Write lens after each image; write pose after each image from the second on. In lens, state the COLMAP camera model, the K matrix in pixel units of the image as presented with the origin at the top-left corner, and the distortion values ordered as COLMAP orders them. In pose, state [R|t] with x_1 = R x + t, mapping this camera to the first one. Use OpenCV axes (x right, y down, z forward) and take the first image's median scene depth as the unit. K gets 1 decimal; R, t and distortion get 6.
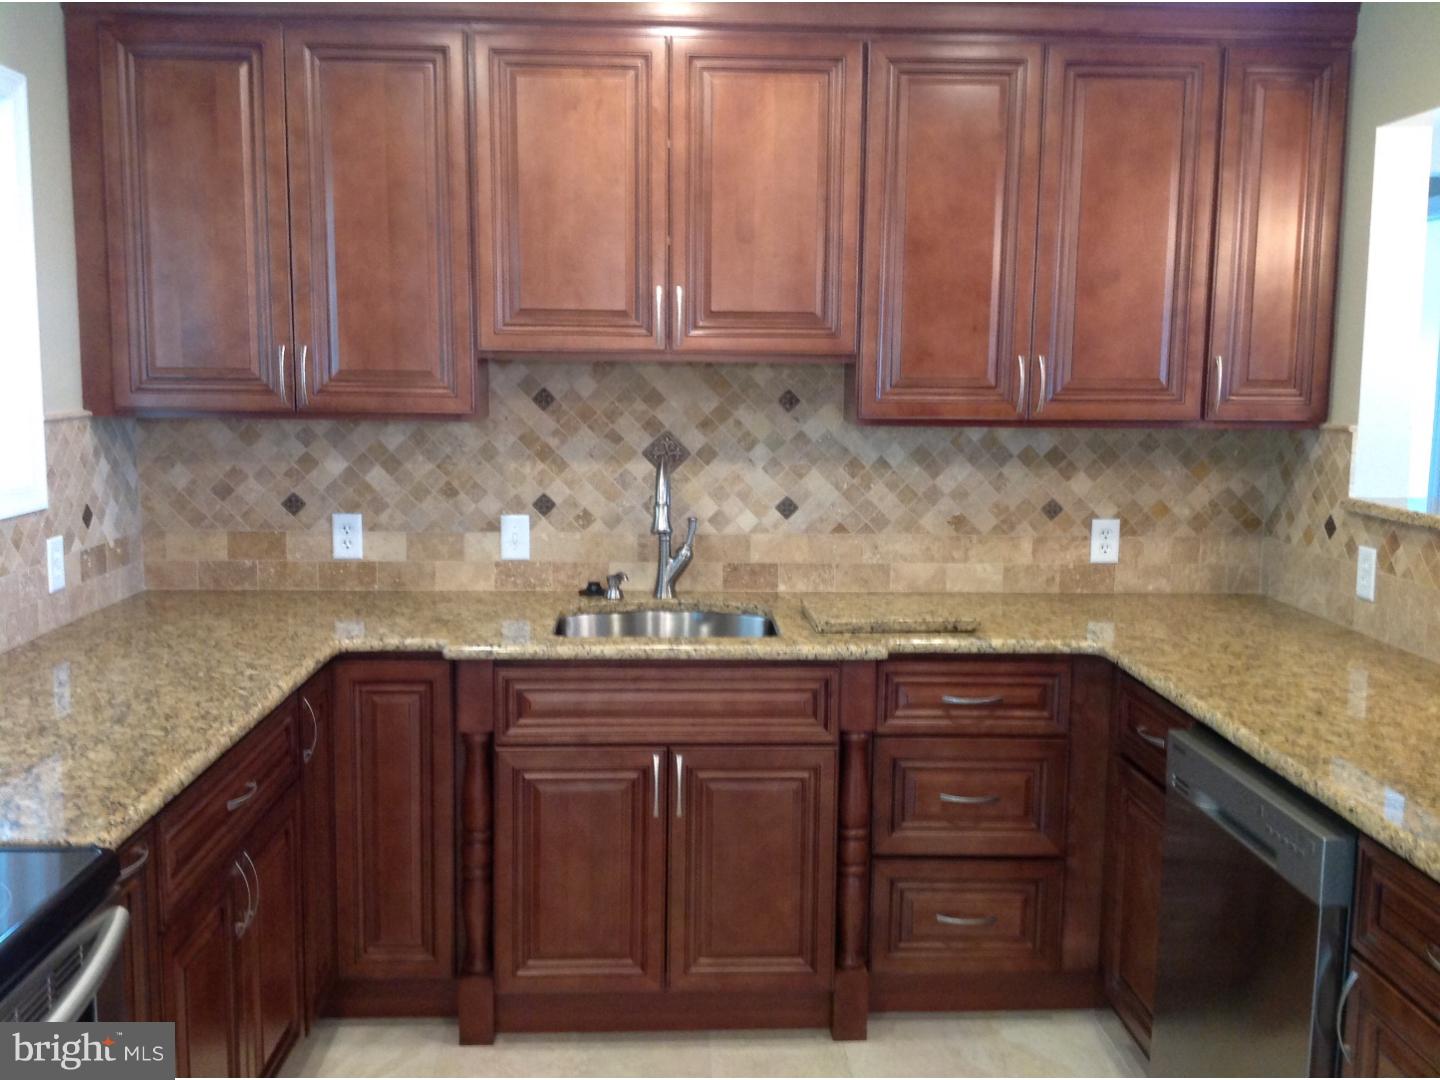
lens RADIAL K [[1377.7, 0, 720.0], [0, 1377.7, 540.0], [0, 0, 1]] dist [0.143003, -0.253304]
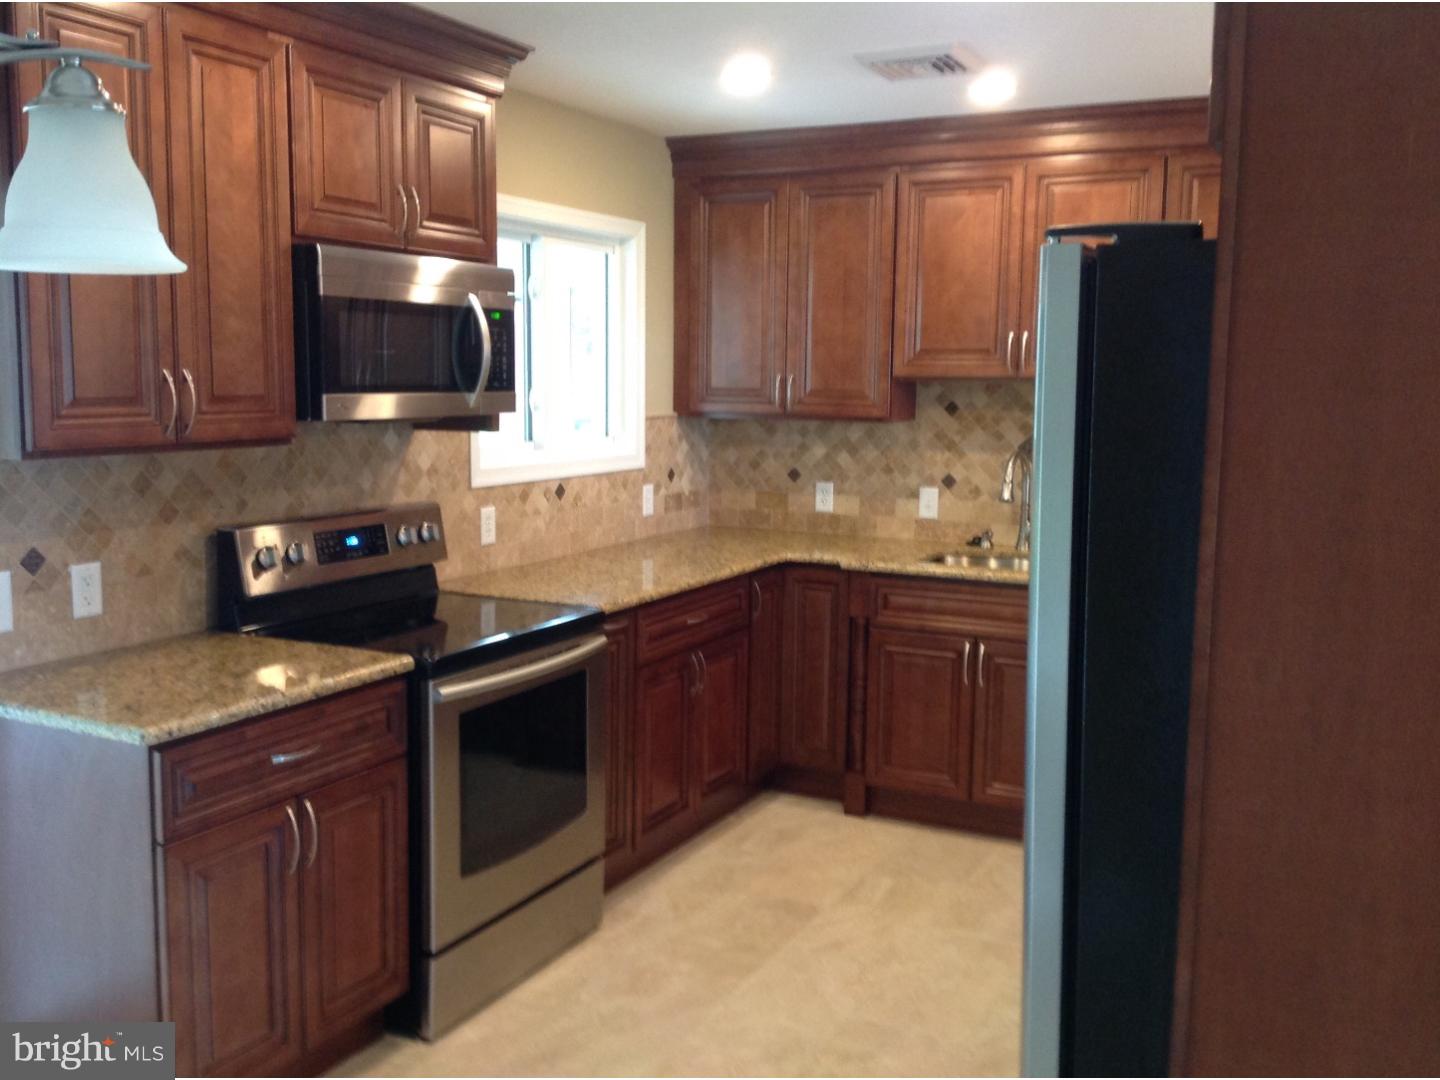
lens RADIAL K [[1377.7, 0, 720.0], [0, 1377.7, 540.0], [0, 0, 1]] dist [0.143003, -0.253304]
pose [[0.876100, 0.061236, -0.478224, 0.381114], [-0.064205, 0.997885, 0.010157, 0.038543], [0.477835, 0.021806, 0.878179, -0.410185]]
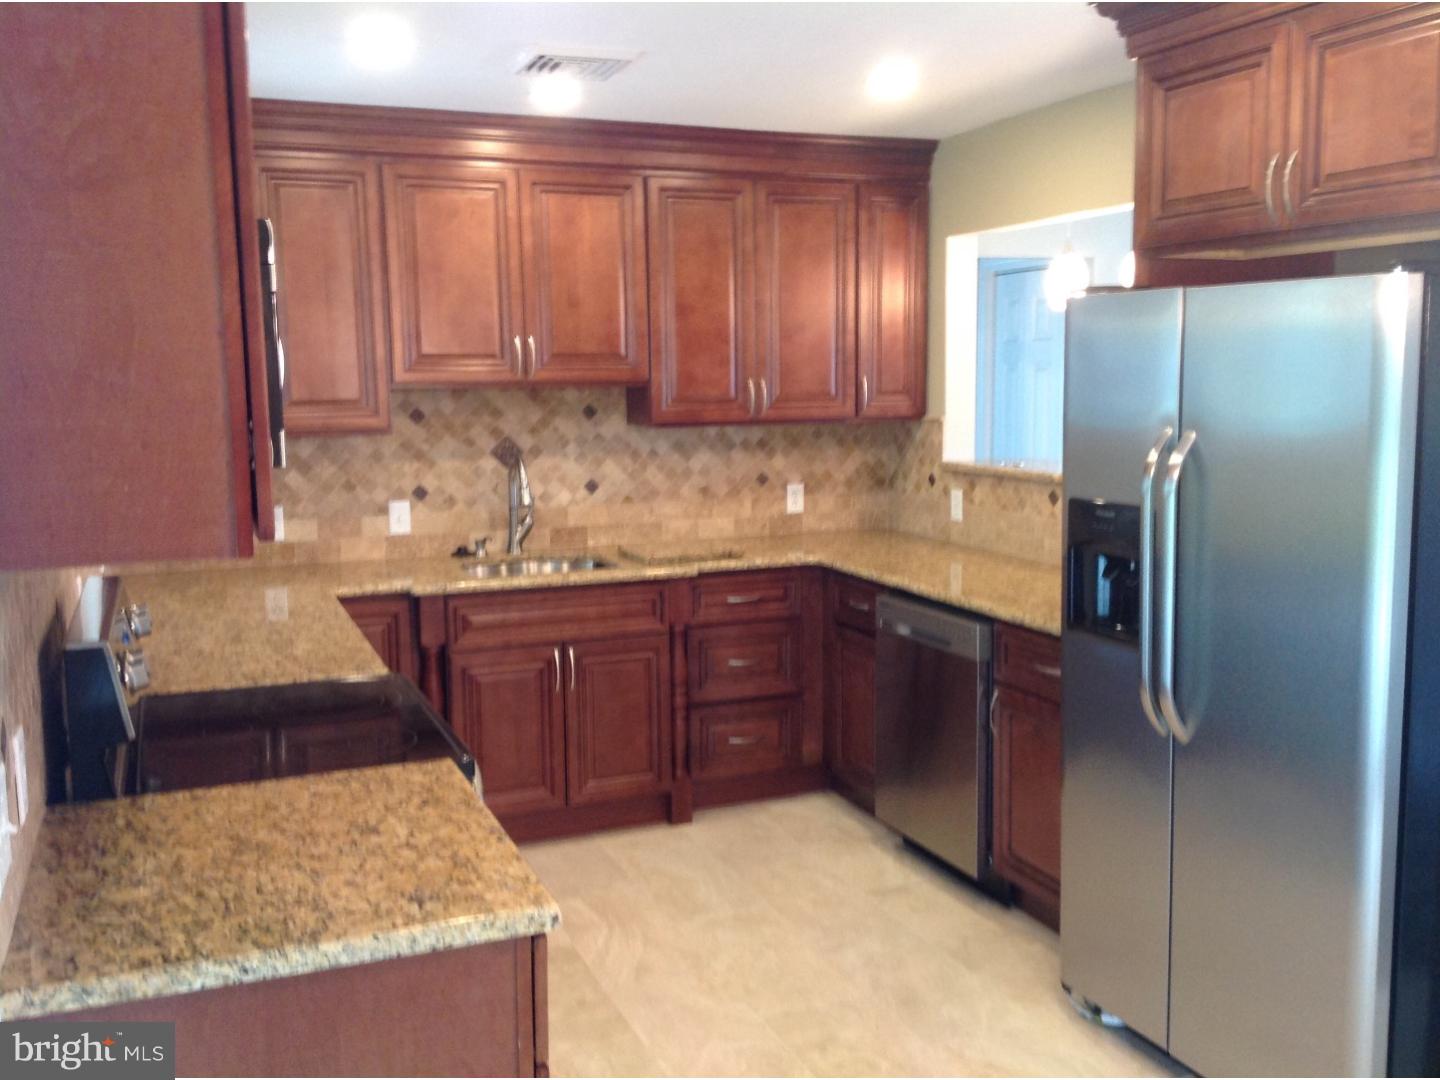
lens RADIAL K [[1377.7, 0, 720.0], [0, 1377.7, 540.0], [0, 0, 1]] dist [0.143003, -0.253304]
pose [[0.943671, -0.062736, 0.324882, -0.314137], [0.063171, 0.997960, 0.009222, 0.028952], [-0.324798, 0.011821, 0.945709, -0.425500]]
